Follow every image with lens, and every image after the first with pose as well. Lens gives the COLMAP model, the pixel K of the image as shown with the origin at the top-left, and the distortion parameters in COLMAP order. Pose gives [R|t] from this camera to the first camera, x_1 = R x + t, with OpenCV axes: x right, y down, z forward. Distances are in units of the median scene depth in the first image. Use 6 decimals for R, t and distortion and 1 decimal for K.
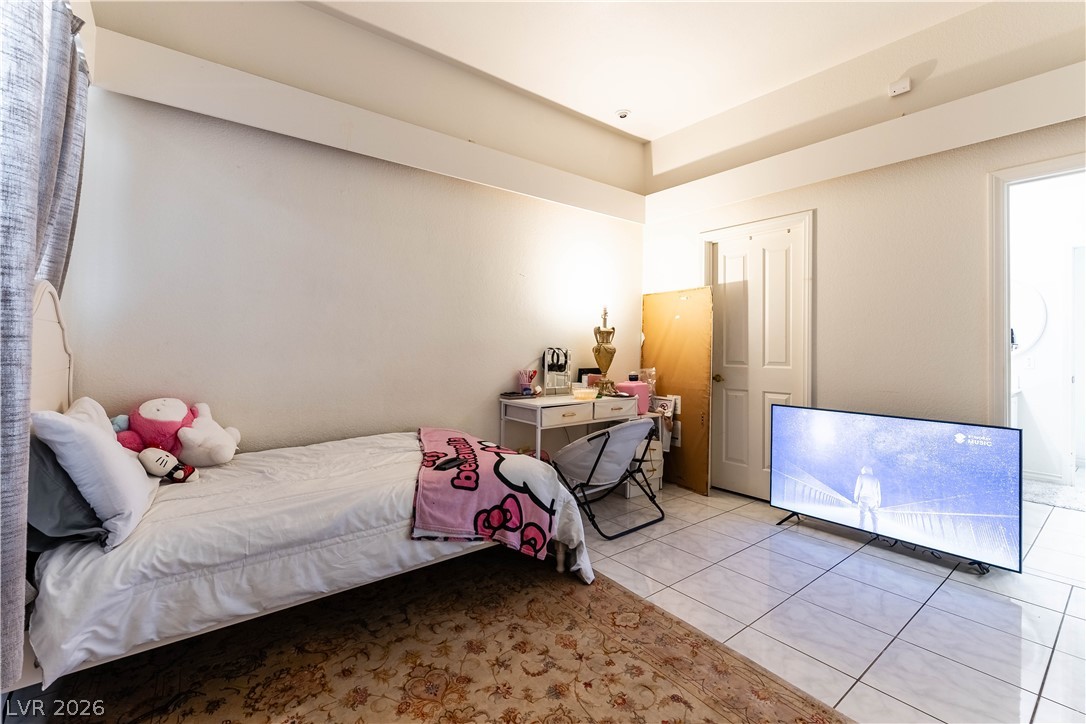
lens RADIAL K [[473.0, 0, 546.6], [0, 473.0, 343.4], [0, 0, 1]] dist [-0.000668, -0.000160]
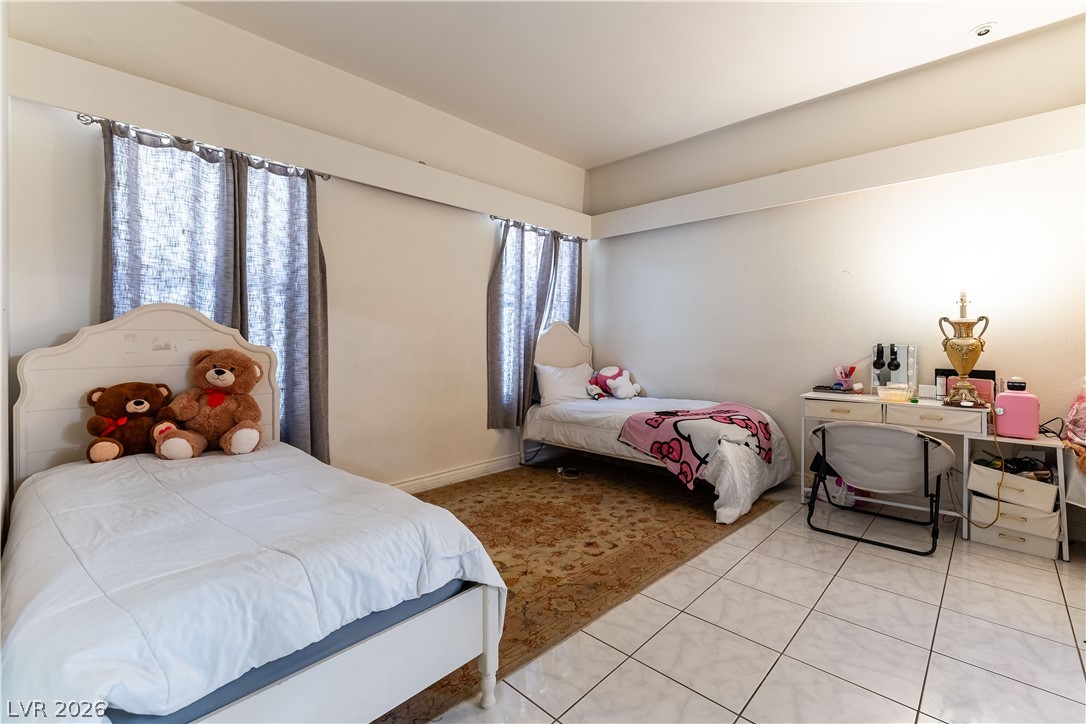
lens RADIAL K [[473.0, 0, 546.6], [0, 473.0, 343.4], [0, 0, 1]] dist [-0.000668, -0.000160]
pose [[0.140968, -0.005800, -0.989997, 1.552335], [0.007682, 0.999959, -0.004765, 0.014778], [0.989984, -0.006934, 0.141007, 0.407980]]
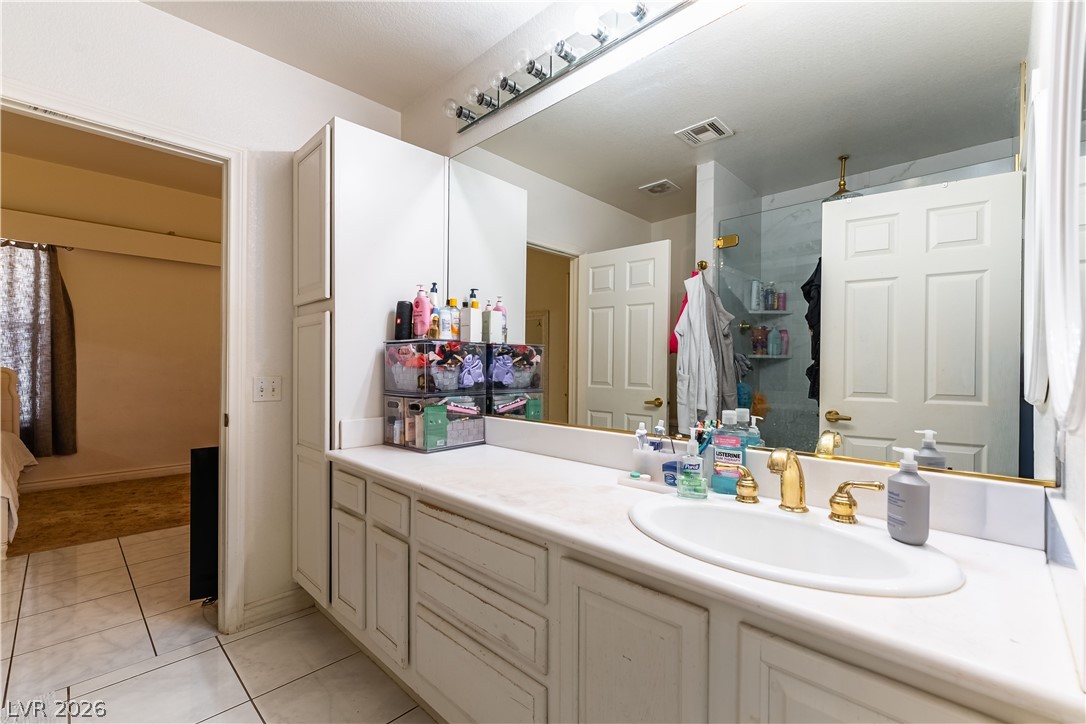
lens RADIAL K [[466.0, 0, 545.0], [0, 466.0, 364.9], [0, 0, 1]] dist [0.000103, -0.000160]
pose [[0.130201, -0.008567, -0.991451, 2.376183], [0.005661, 0.999953, -0.007897, 0.028295], [0.991471, -0.004584, 0.130243, 1.866683]]
